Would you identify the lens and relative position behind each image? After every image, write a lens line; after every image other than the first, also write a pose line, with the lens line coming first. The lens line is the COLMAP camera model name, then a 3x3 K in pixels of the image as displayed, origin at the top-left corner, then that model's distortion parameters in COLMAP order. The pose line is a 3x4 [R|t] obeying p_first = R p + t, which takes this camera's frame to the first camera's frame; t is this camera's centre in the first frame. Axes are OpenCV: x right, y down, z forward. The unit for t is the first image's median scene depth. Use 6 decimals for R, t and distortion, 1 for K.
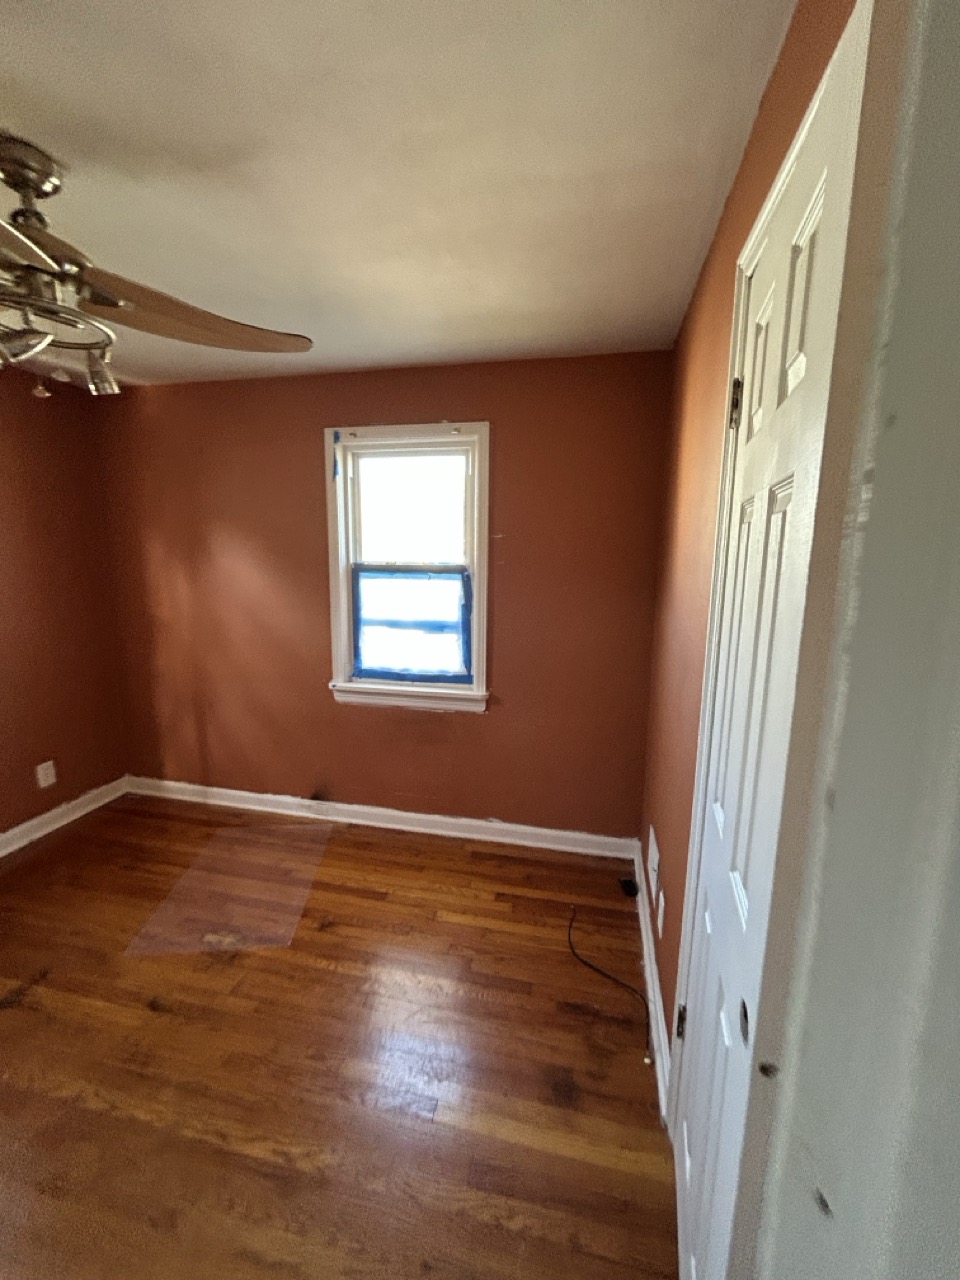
lens RADIAL K [[521.4, 0, 481.1], [0, 521.4, 637.5], [0, 0, 1]] dist [-0.002183, 0.000933]
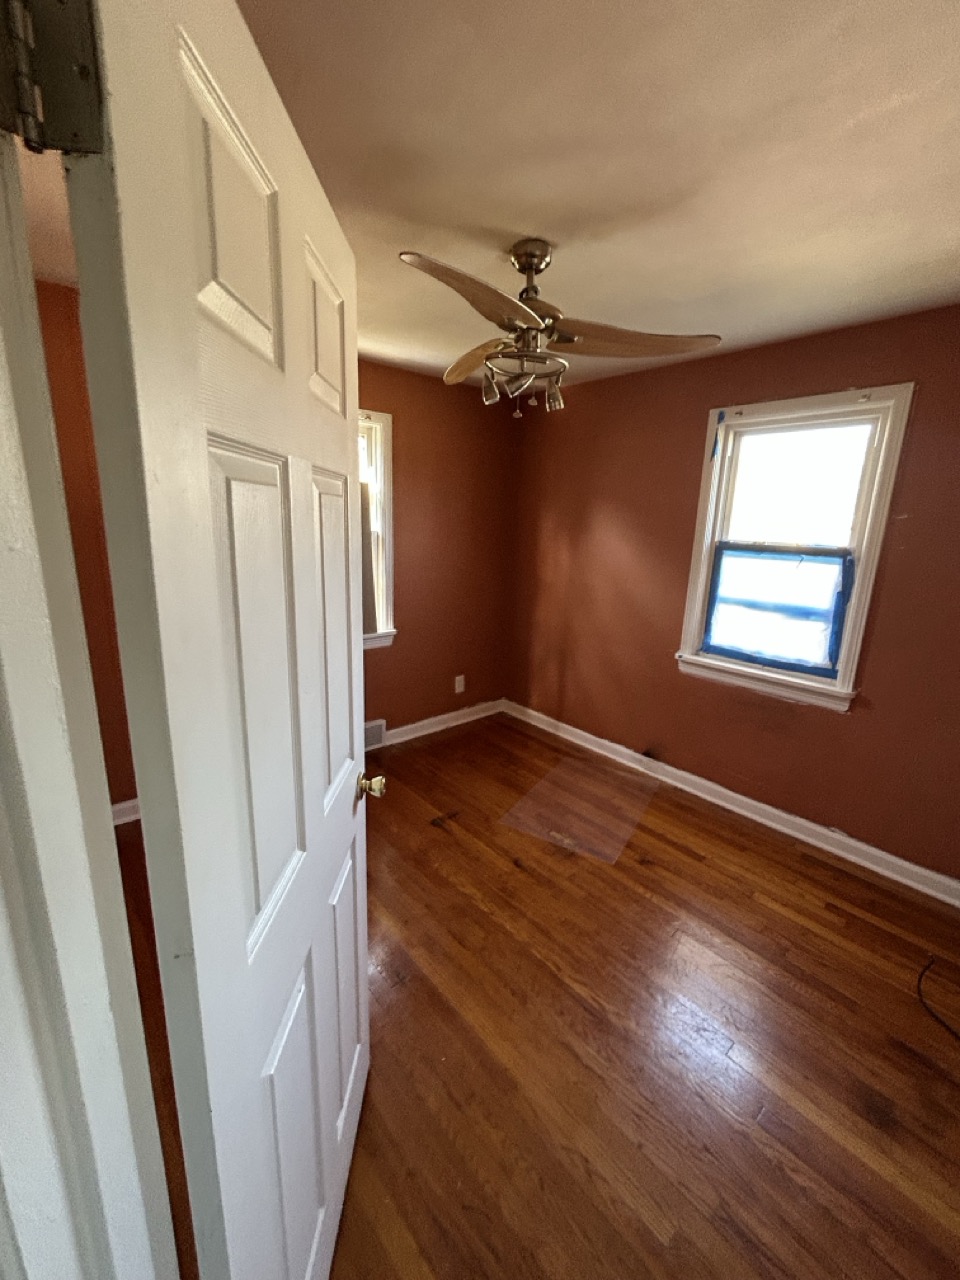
lens RADIAL K [[521.4, 0, 484.8], [0, 521.4, 637.9], [0, 0, 1]] dist [-0.002183, 0.000933]
pose [[0.808434, 0.147495, -0.569807, -0.005109], [-0.118665, 0.989057, 0.087658, 0.011717], [0.576501, -0.003249, 0.817090, -0.116761]]
